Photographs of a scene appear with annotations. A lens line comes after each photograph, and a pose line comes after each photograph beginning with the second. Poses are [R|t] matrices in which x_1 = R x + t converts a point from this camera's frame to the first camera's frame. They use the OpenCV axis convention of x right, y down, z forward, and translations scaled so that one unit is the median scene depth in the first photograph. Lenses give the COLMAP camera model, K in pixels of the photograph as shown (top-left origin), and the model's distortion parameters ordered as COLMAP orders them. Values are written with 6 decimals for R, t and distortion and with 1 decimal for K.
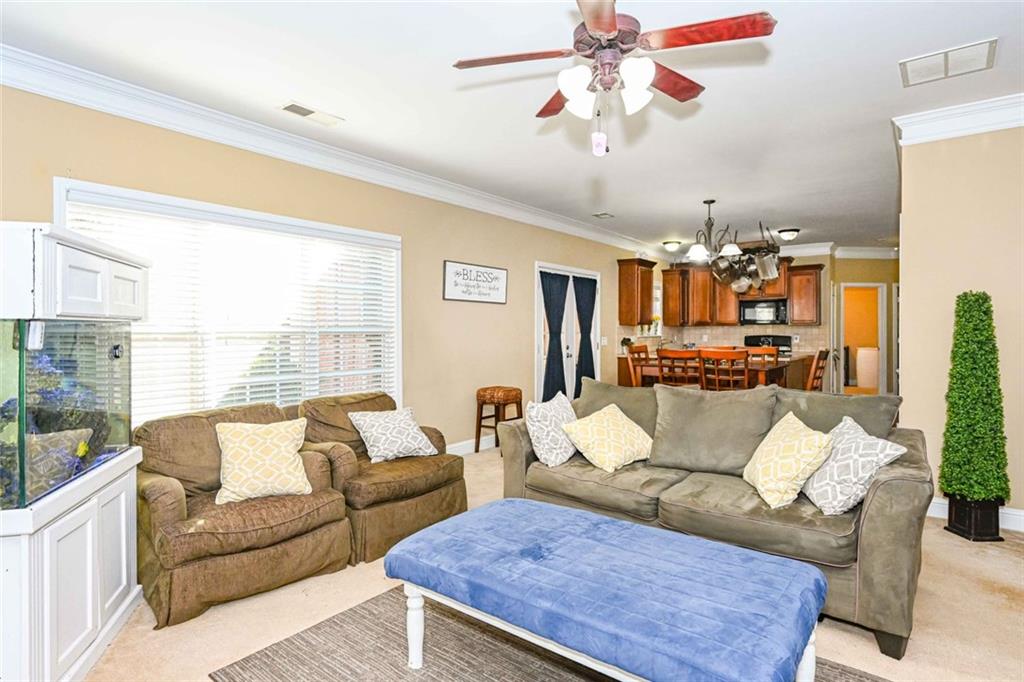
lens RADIAL K [[535.1, 0, 507.7], [0, 535.1, 325.7], [0, 0, 1]] dist [0.004201, 0.000836]
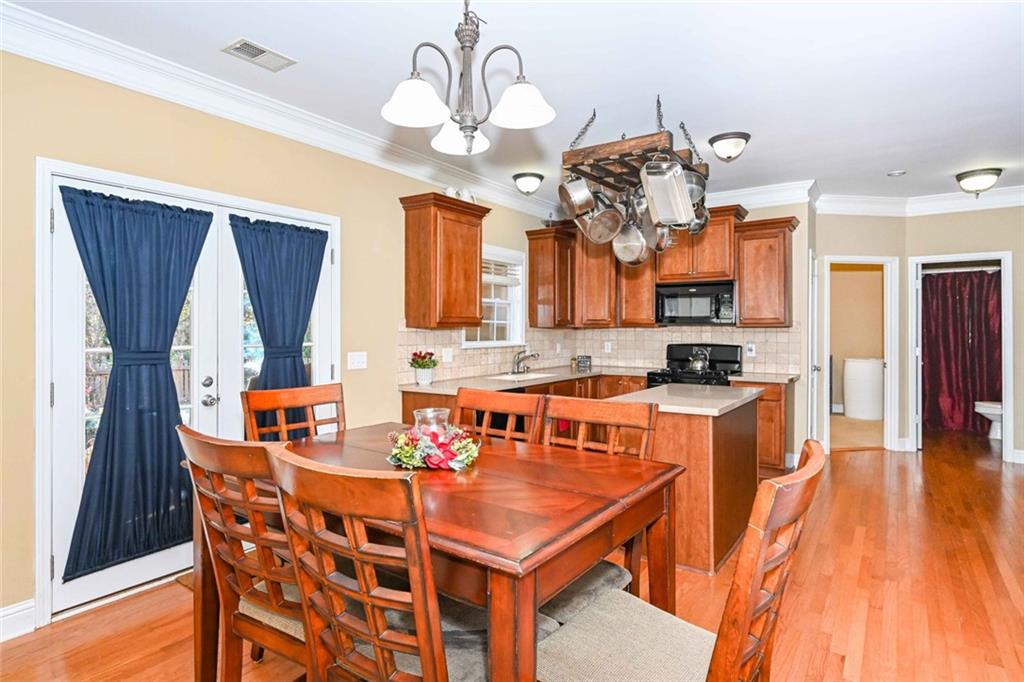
lens RADIAL K [[544.2, 0, 507.1], [0, 544.2, 329.1], [0, 0, 1]] dist [-0.001231, -0.000130]
pose [[0.999129, -0.001656, 0.041694, 0.282900], [0.001313, 0.999965, 0.008249, -0.003837], [-0.041706, -0.008187, 0.999096, 0.477227]]
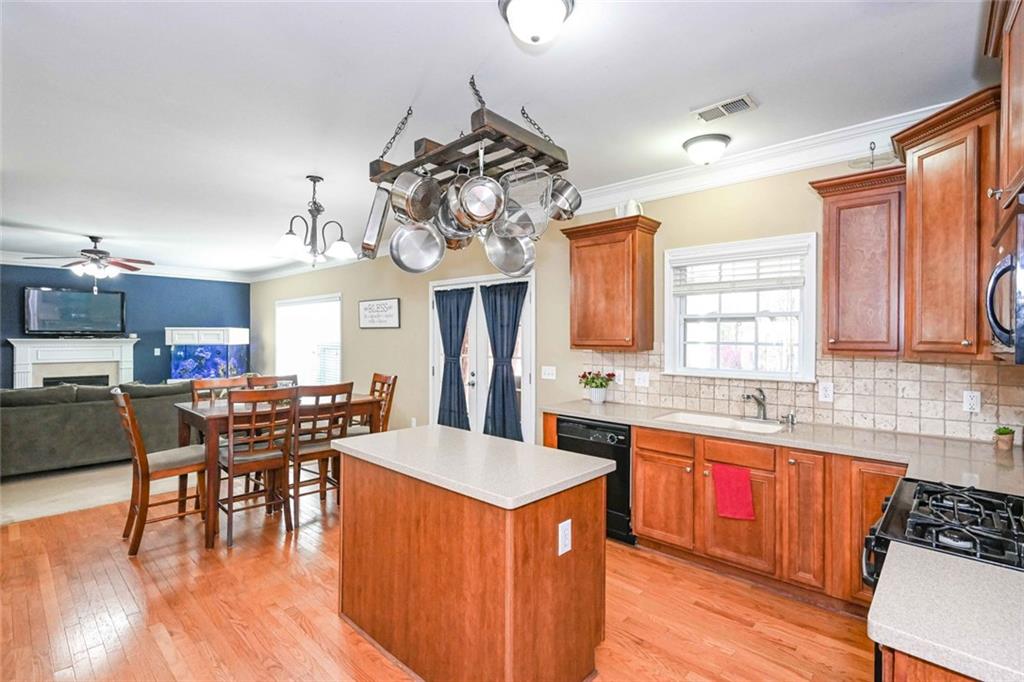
lens RADIAL K [[470.9, 0, 512.0], [0, 470.9, 341.0], [0, 0, 1]] dist [-0.001822, 0.000013]
pose [[-0.076918, 0.010744, -0.996980, 0.716676], [0.007103, 0.999922, 0.010228, -0.015239], [0.997012, -0.006295, -0.076988, 0.954919]]
